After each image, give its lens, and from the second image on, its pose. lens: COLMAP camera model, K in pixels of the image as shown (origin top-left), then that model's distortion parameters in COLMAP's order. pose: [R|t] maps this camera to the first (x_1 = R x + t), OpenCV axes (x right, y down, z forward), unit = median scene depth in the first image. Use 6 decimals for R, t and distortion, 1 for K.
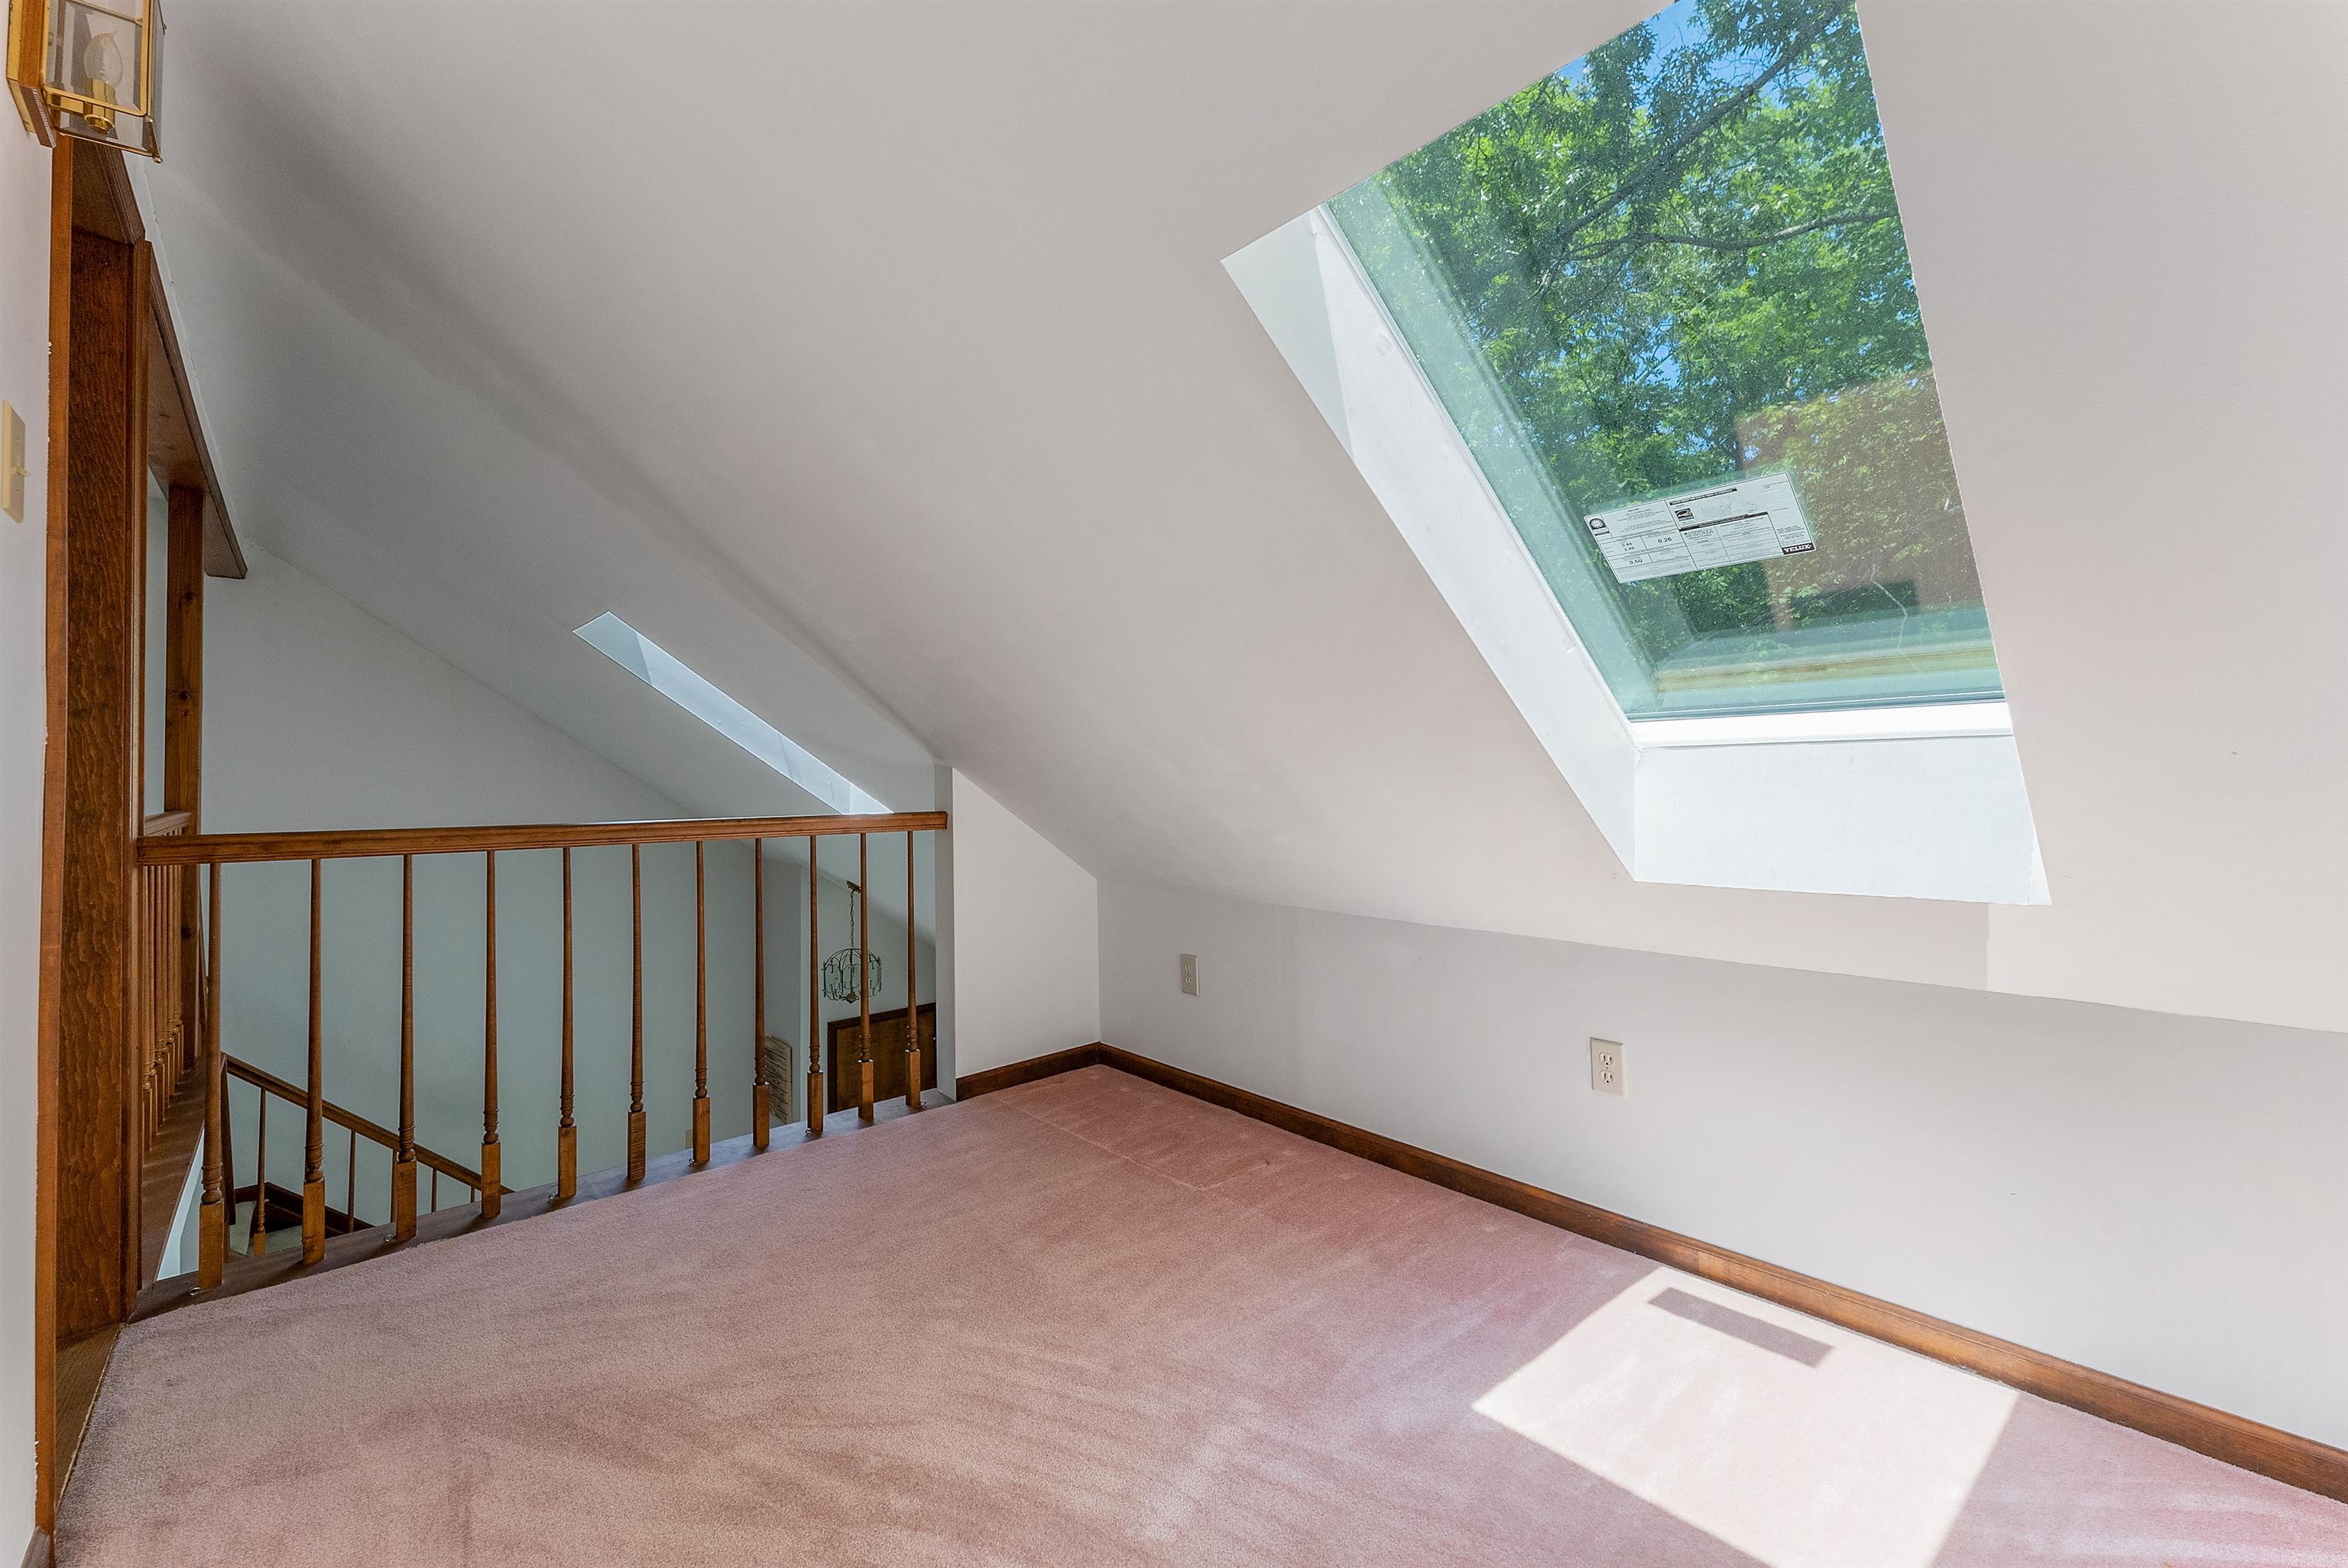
lens RADIAL K [[961.8, 0, 1169.6], [0, 961.8, 780.5], [0, 0, 1]] dist [0.006519, -0.001157]
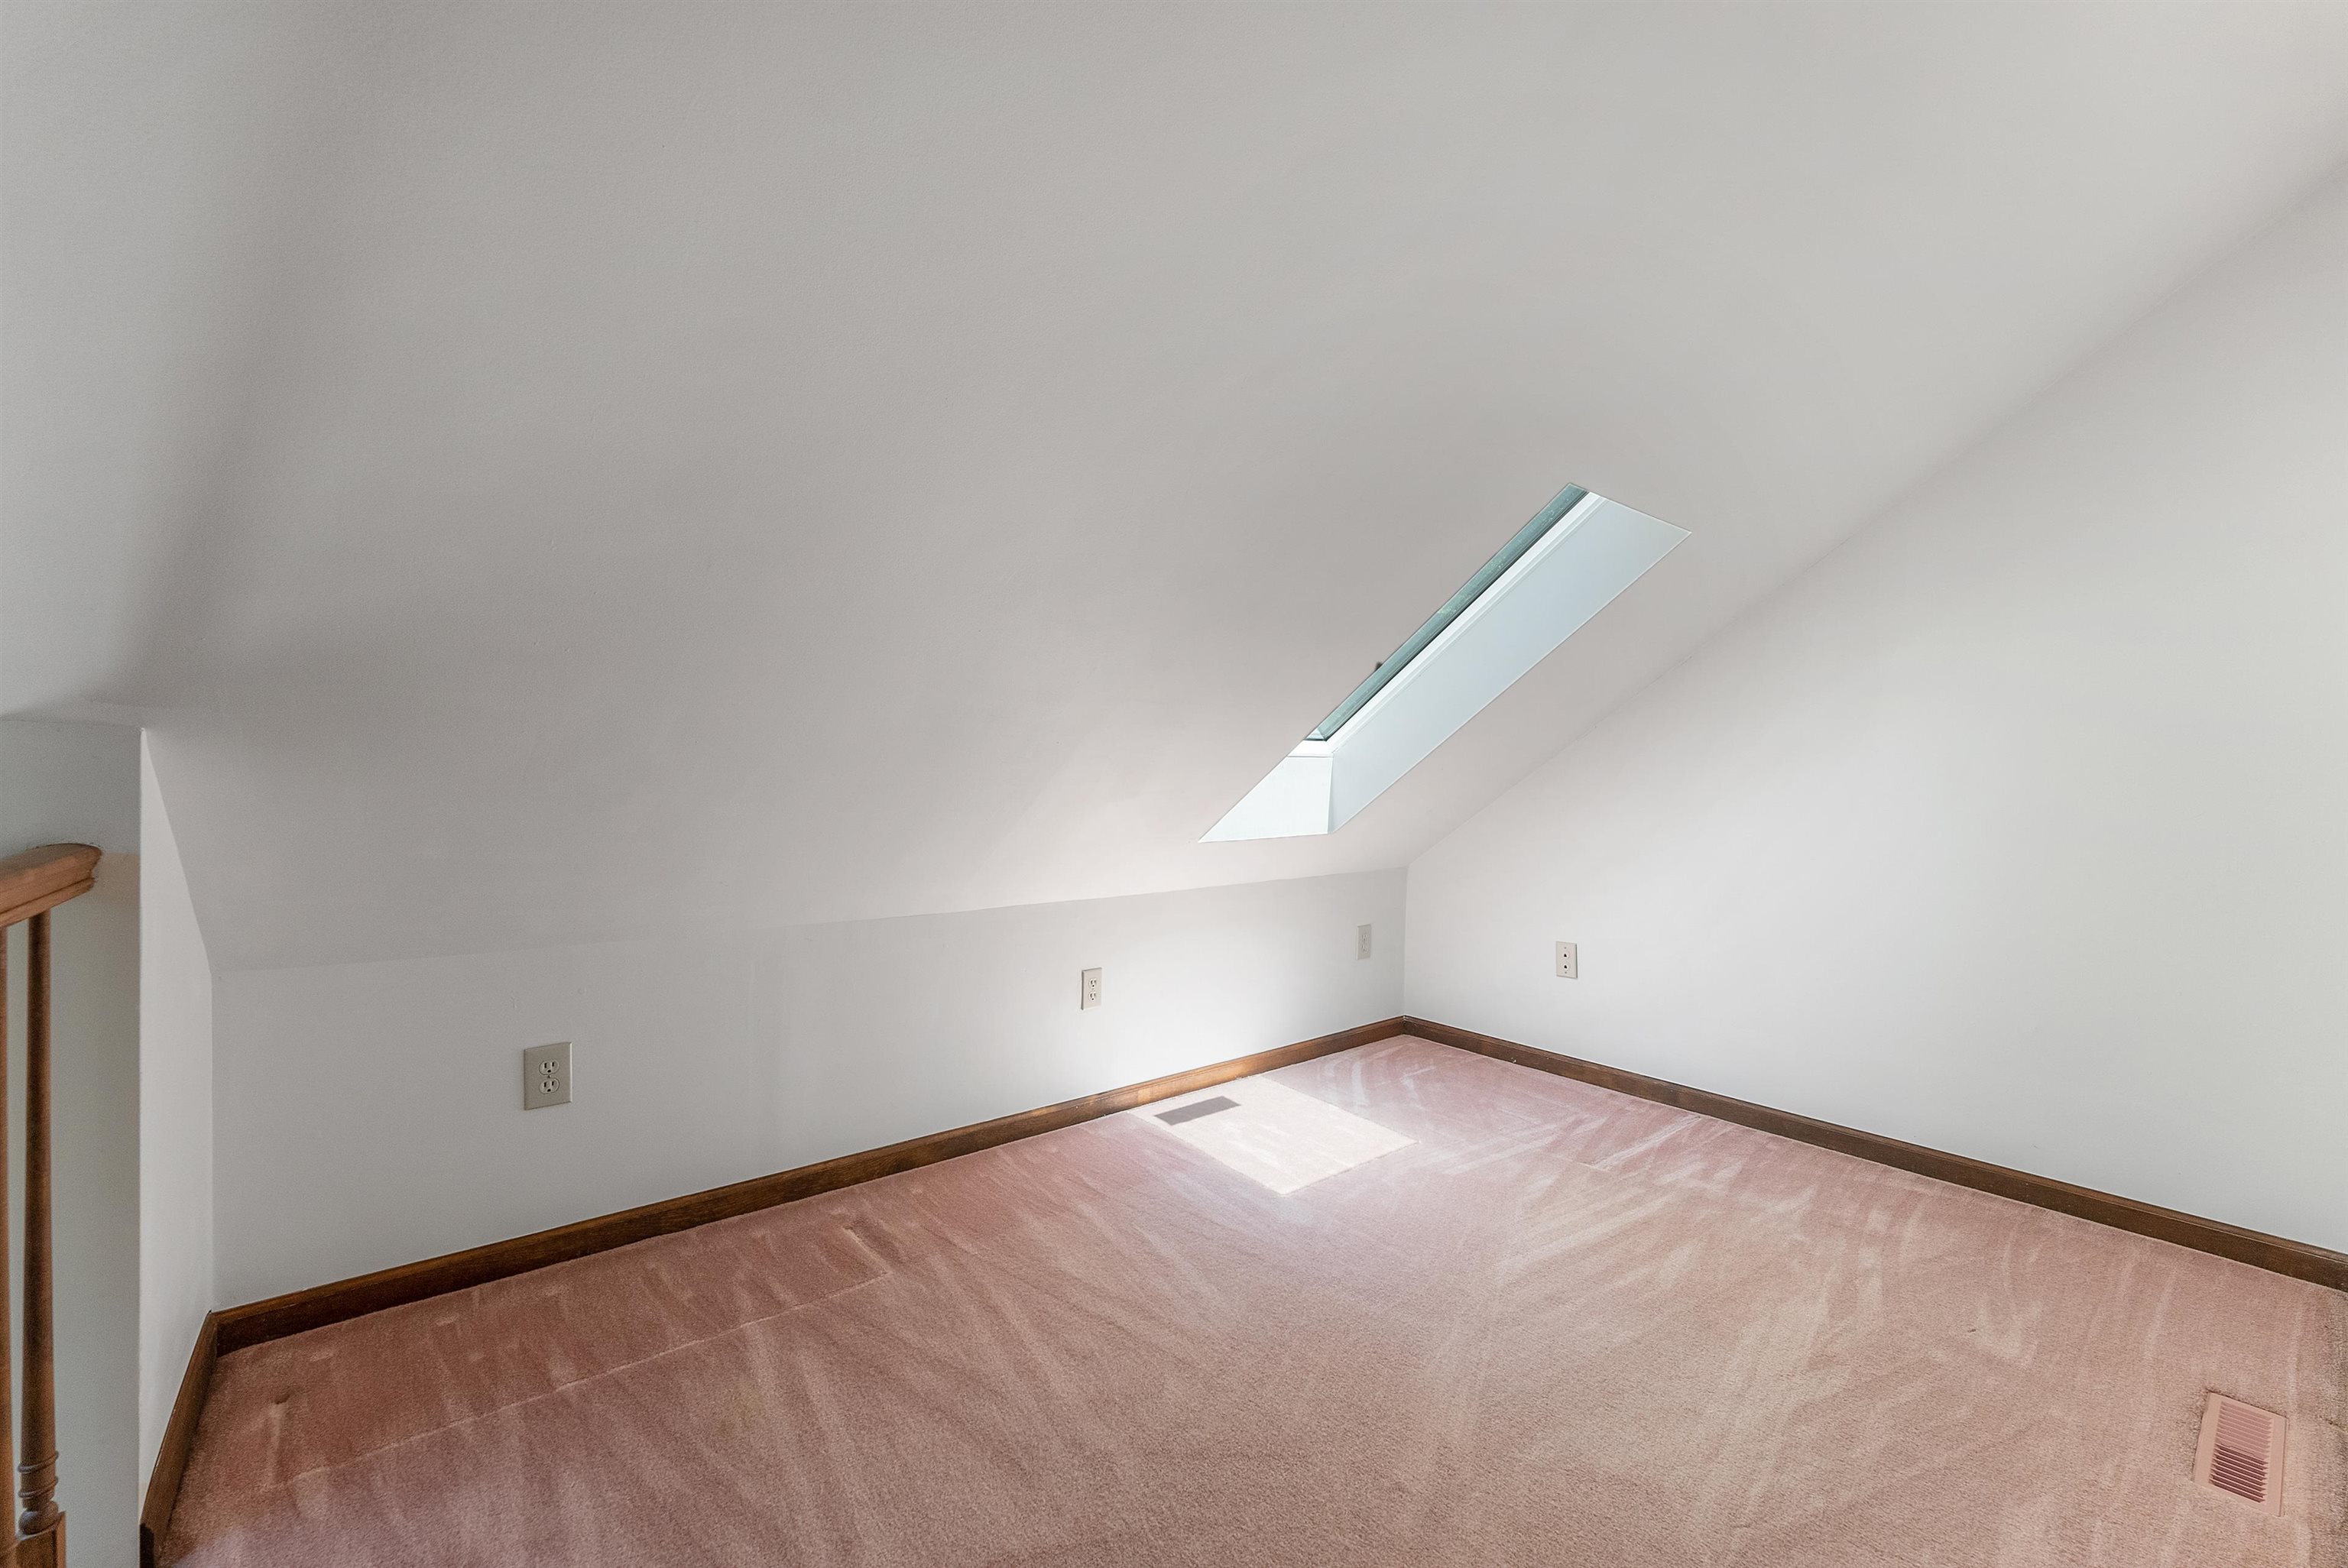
lens RADIAL K [[961.8, 0, 1170.3], [0, 961.8, 785.5], [0, 0, 1]] dist [0.006519, -0.001157]
pose [[0.038362, -0.007430, 0.999236, -0.887918], [-0.011724, 0.999900, 0.007885, 0.002188], [-0.999195, -0.012017, 0.038271, 0.850641]]
